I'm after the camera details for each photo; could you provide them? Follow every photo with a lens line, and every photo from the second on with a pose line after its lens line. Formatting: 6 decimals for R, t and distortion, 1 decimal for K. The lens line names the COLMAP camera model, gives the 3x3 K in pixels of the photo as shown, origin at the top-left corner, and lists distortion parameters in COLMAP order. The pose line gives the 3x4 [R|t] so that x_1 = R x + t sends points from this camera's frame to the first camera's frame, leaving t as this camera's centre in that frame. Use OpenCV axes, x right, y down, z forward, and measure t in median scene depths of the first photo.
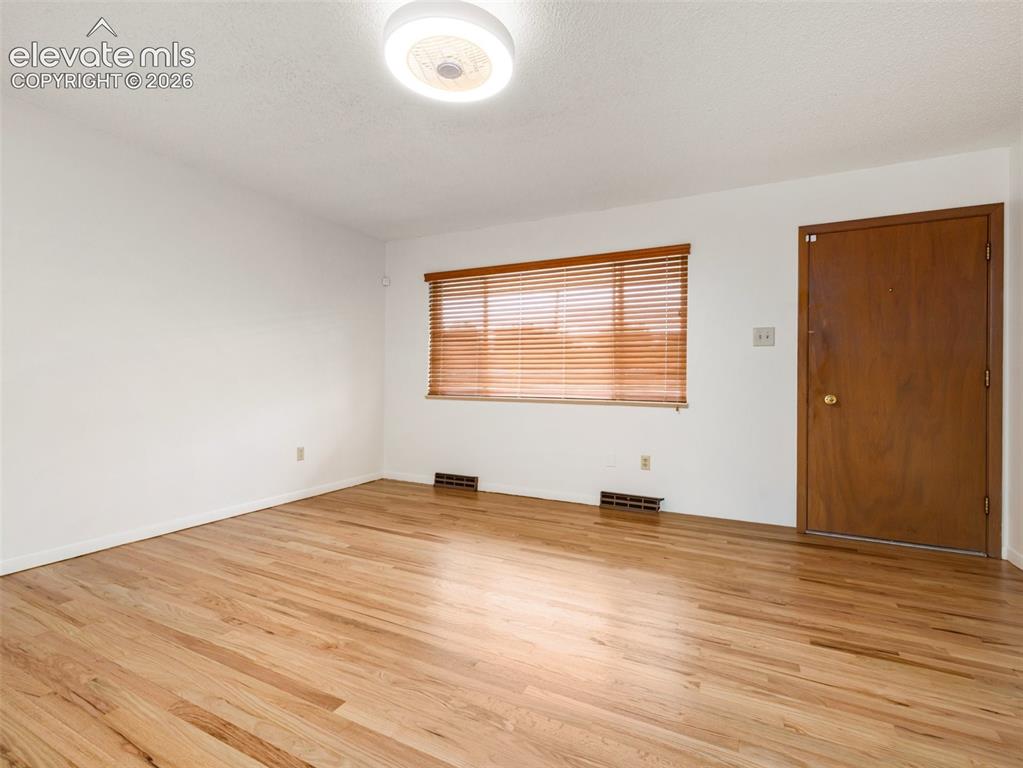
lens RADIAL K [[486.7, 0, 506.6], [0, 486.7, 378.6], [0, 0, 1]] dist [0.001190, 0.000009]
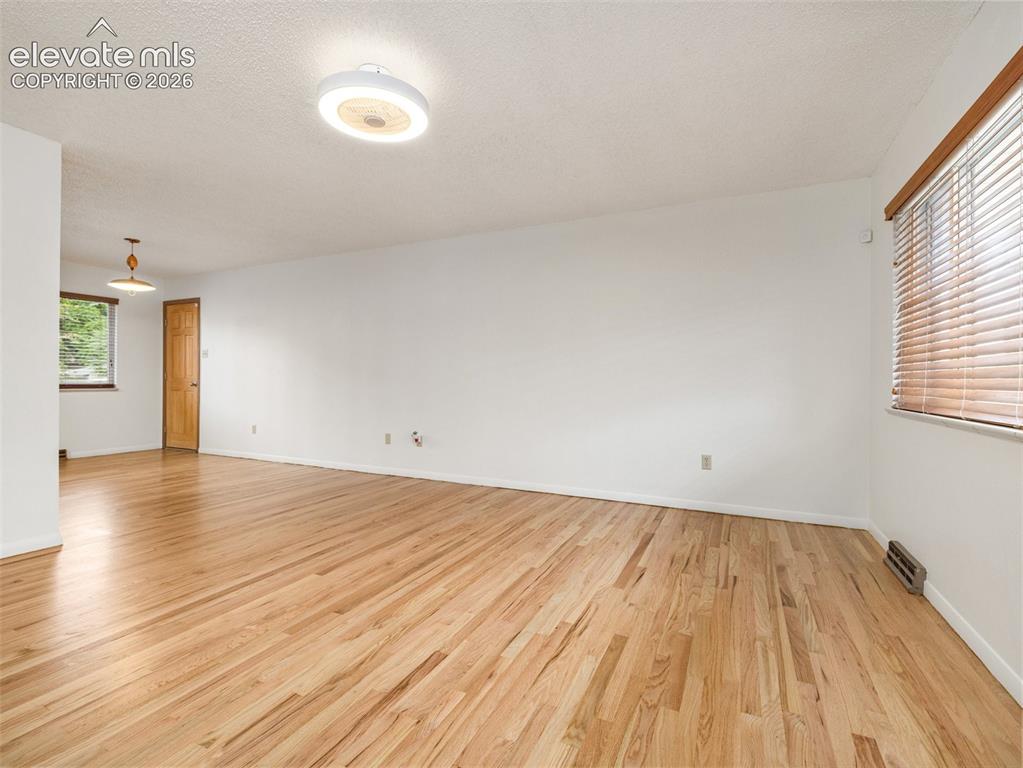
lens RADIAL K [[486.7, 0, 506.6], [0, 486.7, 378.6], [0, 0, 1]] dist [0.001190, 0.000009]
pose [[0.012251, -0.014130, -0.999825, 1.012476], [-0.007354, 0.999872, -0.014221, 0.021172], [0.999898, 0.007527, 0.012146, 1.235410]]
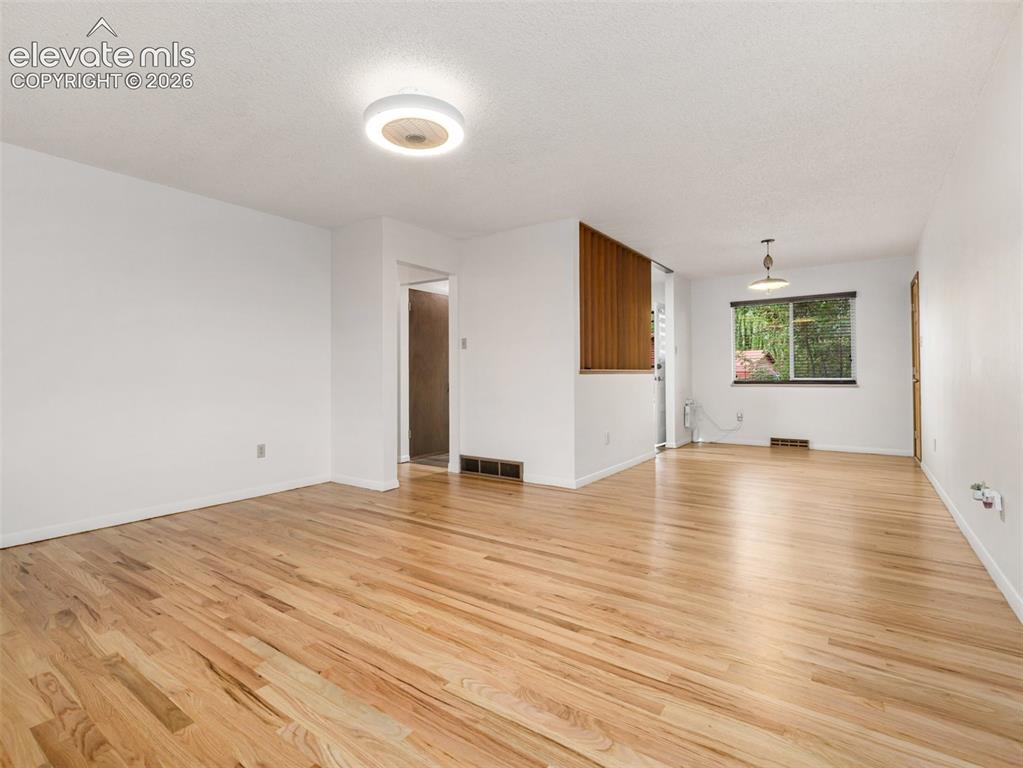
lens RADIAL K [[486.7, 0, 506.6], [0, 486.7, 378.6], [0, 0, 1]] dist [0.001190, 0.000009]
pose [[-0.987704, -0.003335, 0.156298, -0.531770], [-0.002402, 0.999978, 0.006158, 0.006819], [-0.156315, 0.005707, -0.987691, 2.100781]]
